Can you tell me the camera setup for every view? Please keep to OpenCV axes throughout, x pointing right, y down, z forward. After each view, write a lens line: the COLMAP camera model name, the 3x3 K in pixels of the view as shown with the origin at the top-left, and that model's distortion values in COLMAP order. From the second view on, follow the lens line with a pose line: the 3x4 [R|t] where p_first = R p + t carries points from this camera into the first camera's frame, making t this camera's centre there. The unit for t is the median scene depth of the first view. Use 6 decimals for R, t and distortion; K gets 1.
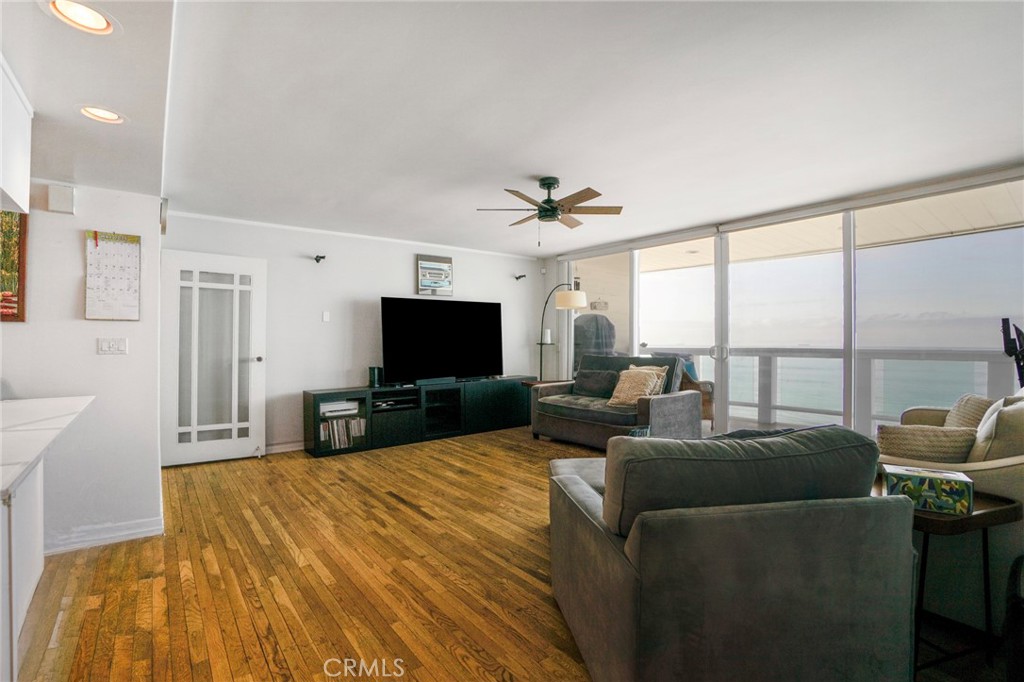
lens RADIAL K [[469.7, 0, 514.1], [0, 469.7, 329.4], [0, 0, 1]] dist [-0.065899, 0.023916]
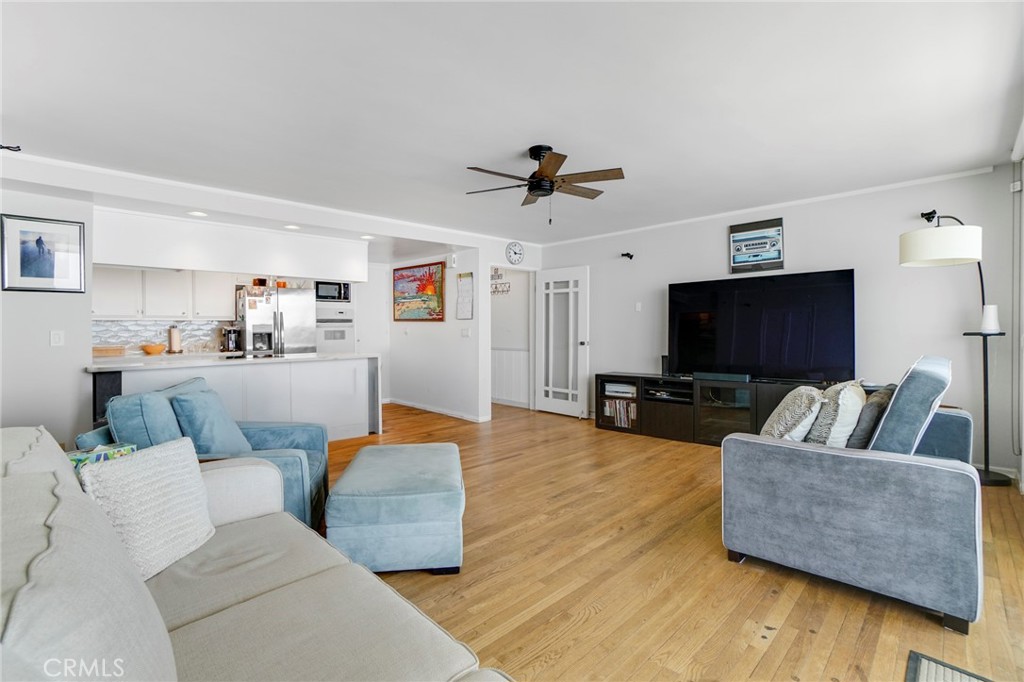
lens RADIAL K [[469.7, 0, 514.1], [0, 469.7, 329.4], [0, 0, 1]] dist [-0.065899, 0.023916]
pose [[0.124731, -0.000243, -0.992191, 0.740684], [0.028959, 0.999575, 0.003396, 0.014525], [0.991768, -0.029156, 0.124685, 0.652672]]
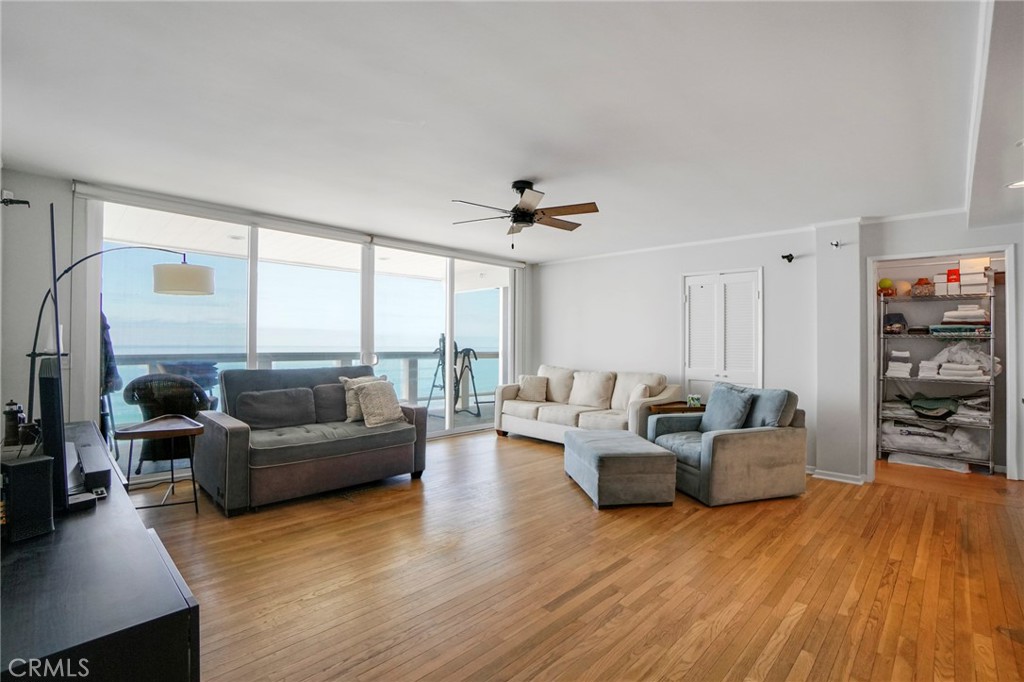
lens RADIAL K [[471.6, 0, 496.3], [0, 471.6, 344.0], [0, 0, 1]] dist [-0.065803, 0.022134]
pose [[-0.106216, -0.004999, 0.994331, -0.650835], [-0.032217, 0.999480, 0.001584, 0.006069], [-0.993821, -0.031867, -0.106322, 0.864438]]
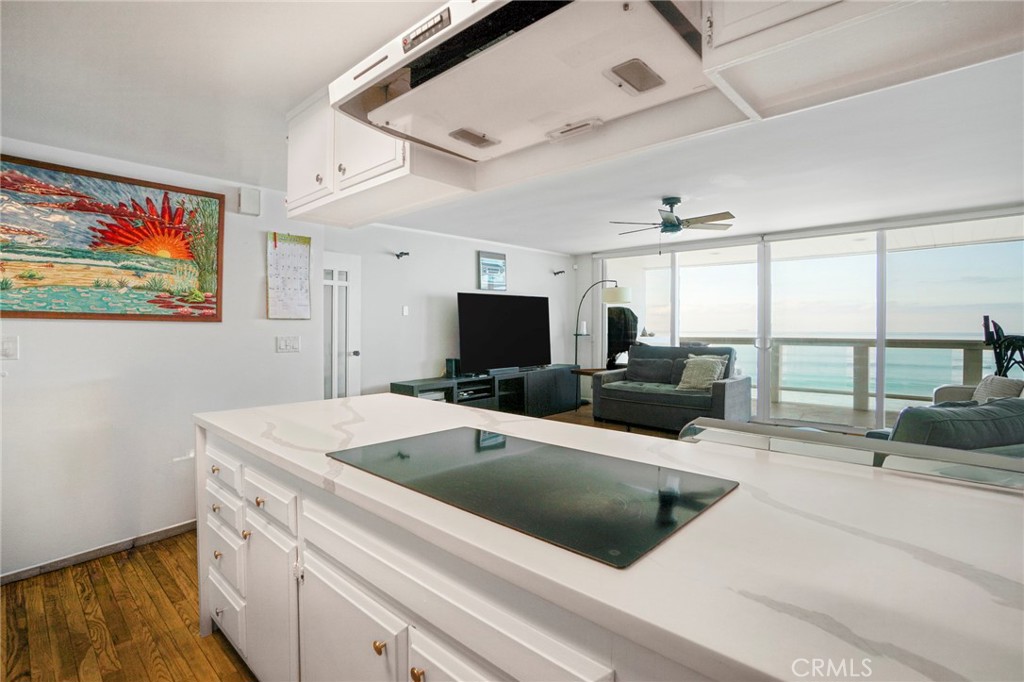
lens RADIAL K [[469.7, 0, 514.1], [0, 469.7, 329.4], [0, 0, 1]] dist [-0.065899, 0.023916]
pose [[0.990061, -0.003794, 0.140586, -0.360170], [-0.000201, 0.999597, 0.028394, -0.018620], [-0.140637, -0.028140, 0.989661, -0.078187]]
